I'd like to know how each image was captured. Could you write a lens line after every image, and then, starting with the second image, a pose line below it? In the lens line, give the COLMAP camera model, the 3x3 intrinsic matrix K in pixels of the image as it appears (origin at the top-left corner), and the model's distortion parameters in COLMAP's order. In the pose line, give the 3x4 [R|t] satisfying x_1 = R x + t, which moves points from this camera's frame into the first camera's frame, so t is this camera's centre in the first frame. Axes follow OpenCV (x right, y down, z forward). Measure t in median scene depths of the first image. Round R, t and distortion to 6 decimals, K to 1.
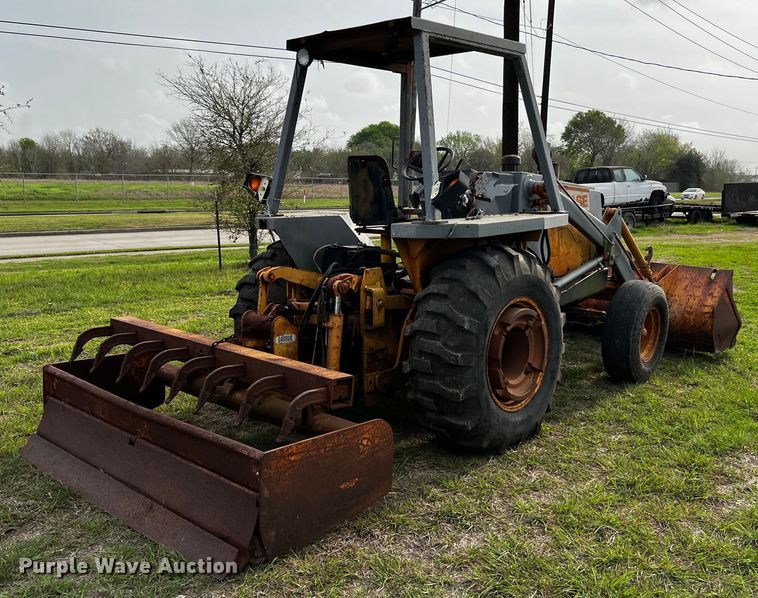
lens RADIAL K [[737.9, 0, 416.9], [0, 737.9, 285.0], [0, 0, 1]] dist [0.013010, 0.008819]
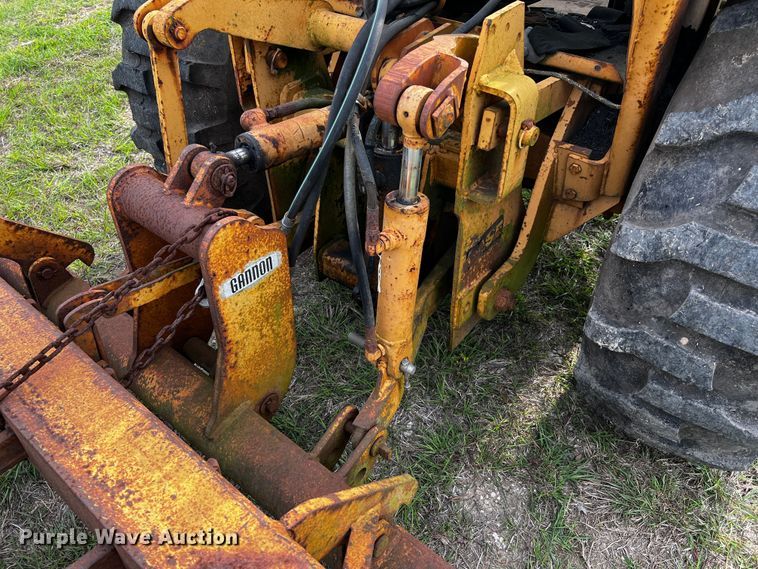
lens RADIAL K [[573.5, 0, 377.6], [0, 573.5, 298.2], [0, 0, 1]] dist [0.053987, -0.074816]
pose [[0.999256, -0.033185, 0.019627, -0.115369], [0.016339, 0.825596, 0.564025, -0.056171], [-0.034921, -0.563285, 0.825525, 0.706997]]
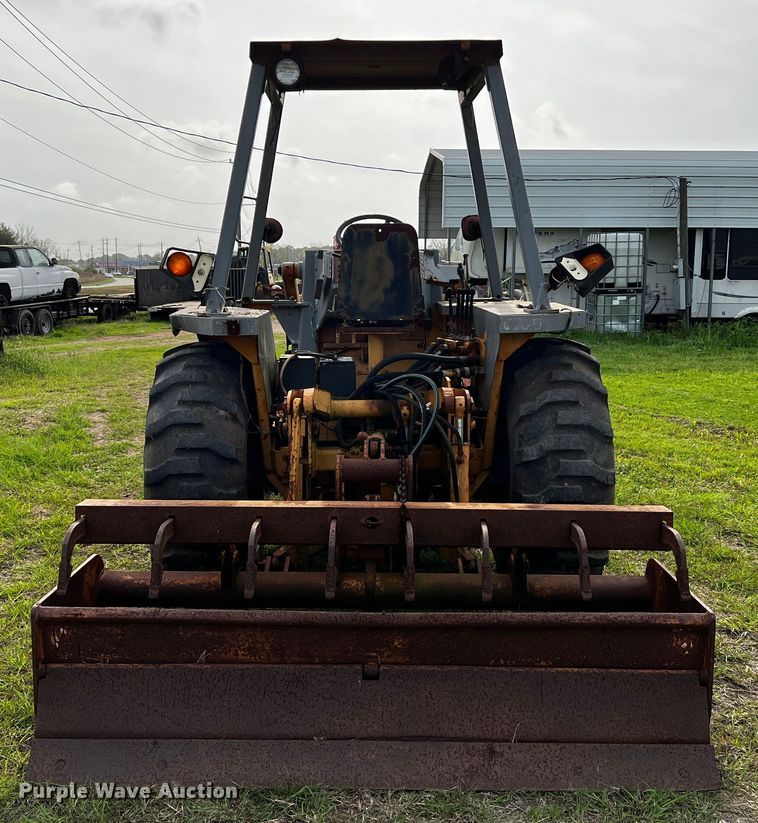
lens RADIAL K [[1017.6, 0, 352.4], [0, 1017.6, 410.4], [0, 0, 1]] dist [0.019562, 0.022956]
pose [[0.767471, -0.096324, 0.633806, -0.739686], [0.096442, 0.994744, 0.034398, -0.033210], [-0.633788, 0.034726, 0.772727, 0.270265]]
